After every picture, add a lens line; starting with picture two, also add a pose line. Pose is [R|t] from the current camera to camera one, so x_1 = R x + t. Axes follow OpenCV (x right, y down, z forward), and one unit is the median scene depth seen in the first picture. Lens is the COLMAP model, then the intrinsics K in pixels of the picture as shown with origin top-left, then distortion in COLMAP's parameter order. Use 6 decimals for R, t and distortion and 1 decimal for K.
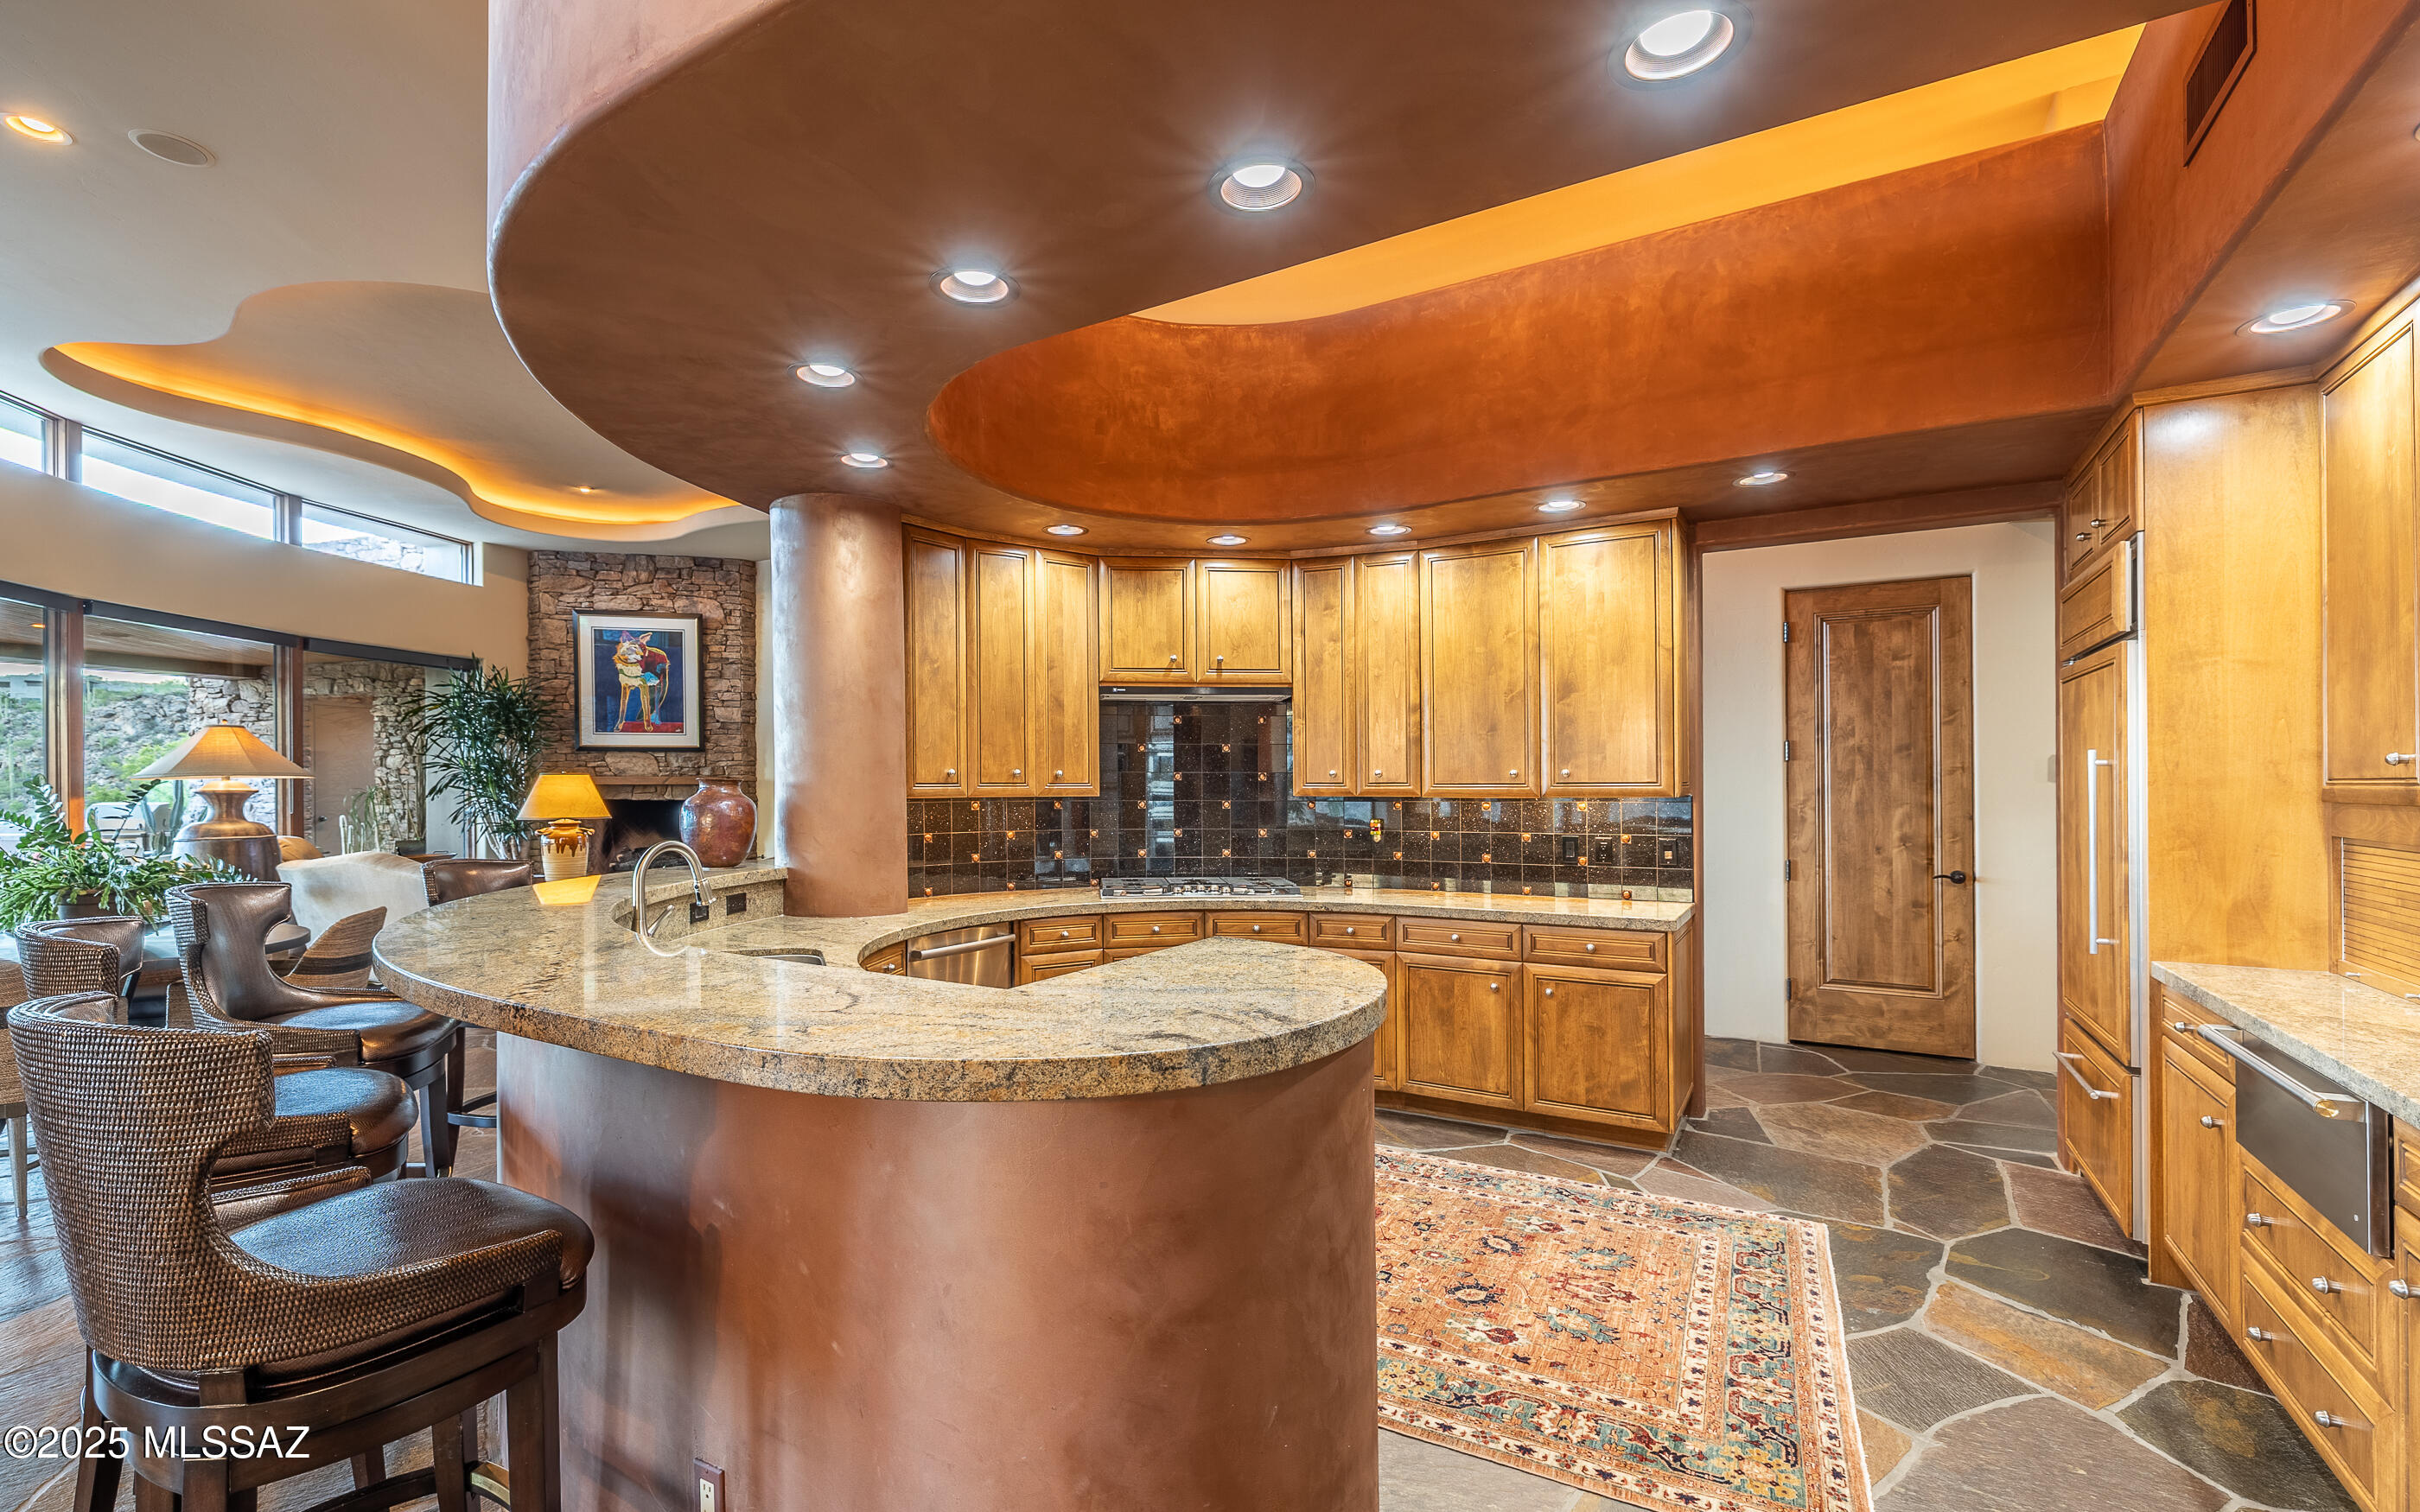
lens RADIAL K [[1043.7, 0, 1216.4], [0, 1043.7, 801.9], [0, 0, 1]] dist [0.000471, -0.001245]
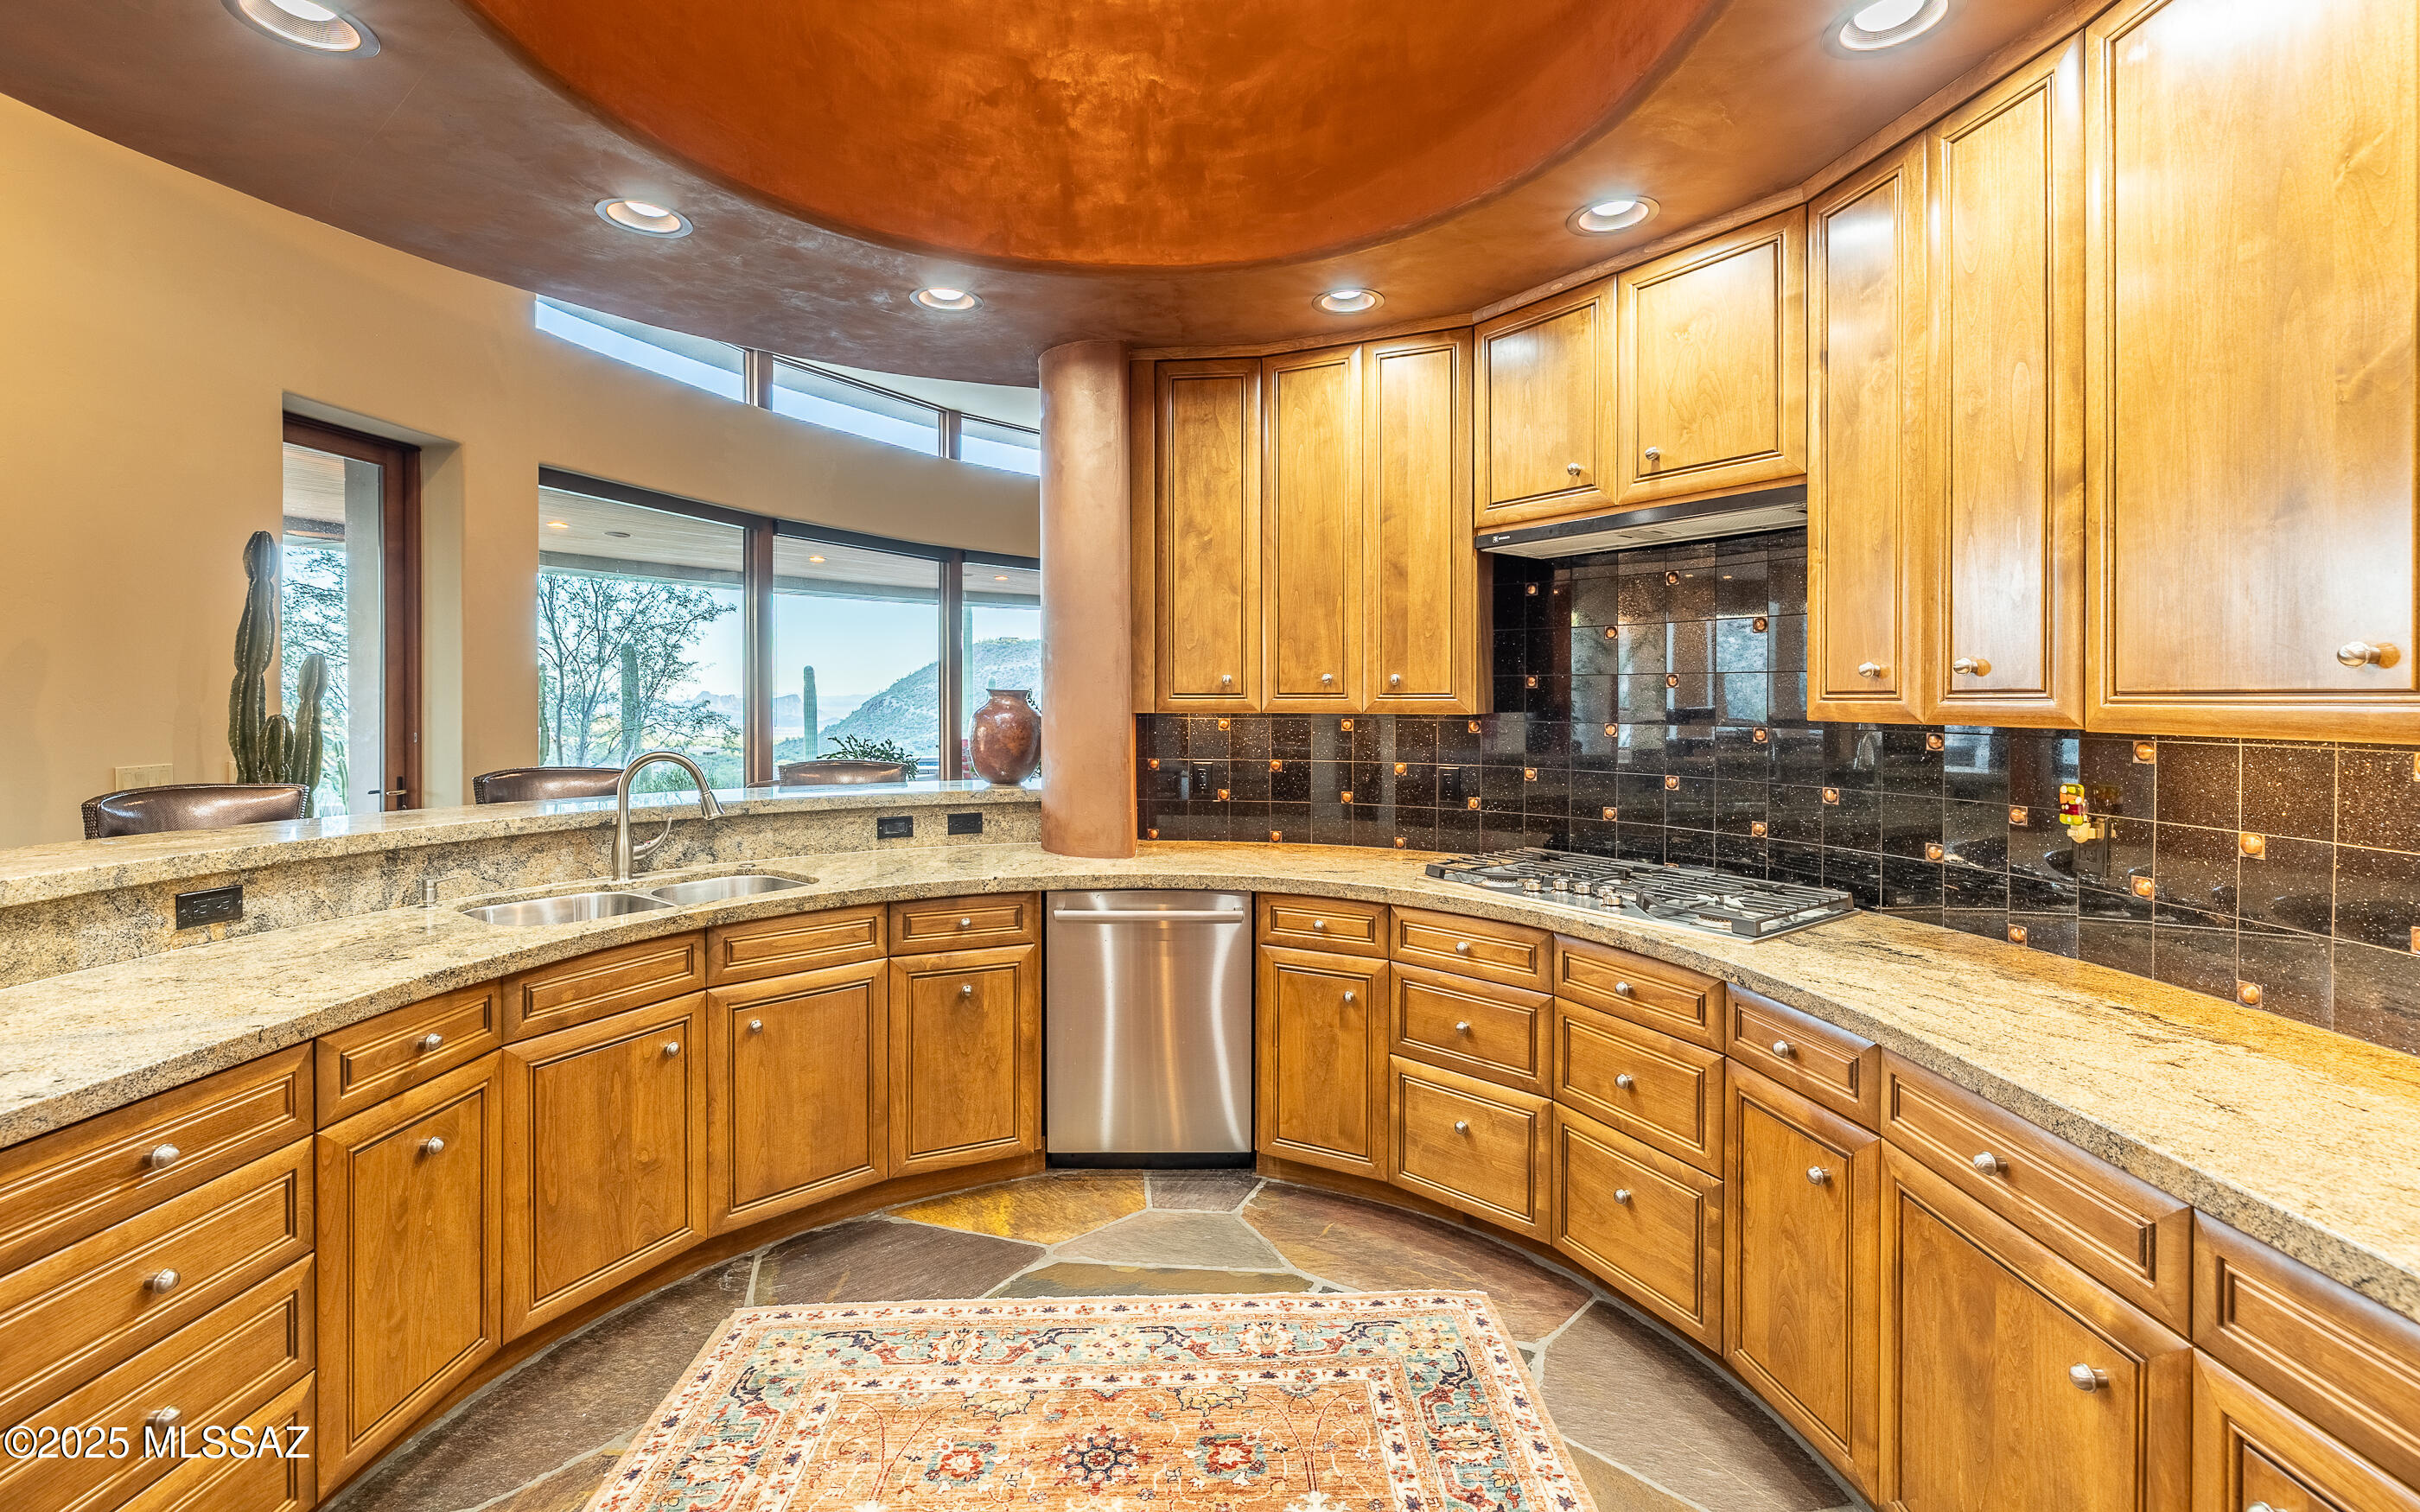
lens RADIAL K [[1043.7, 0, 1274.7], [0, 1043.7, 718.8], [0, 0, 1]] dist [0.000471, -0.001245]
pose [[0.503332, 0.018598, -0.863893, 0.353618], [-0.014737, 0.999808, 0.012937, -0.008867], [0.863967, 0.006219, 0.503510, 0.570279]]
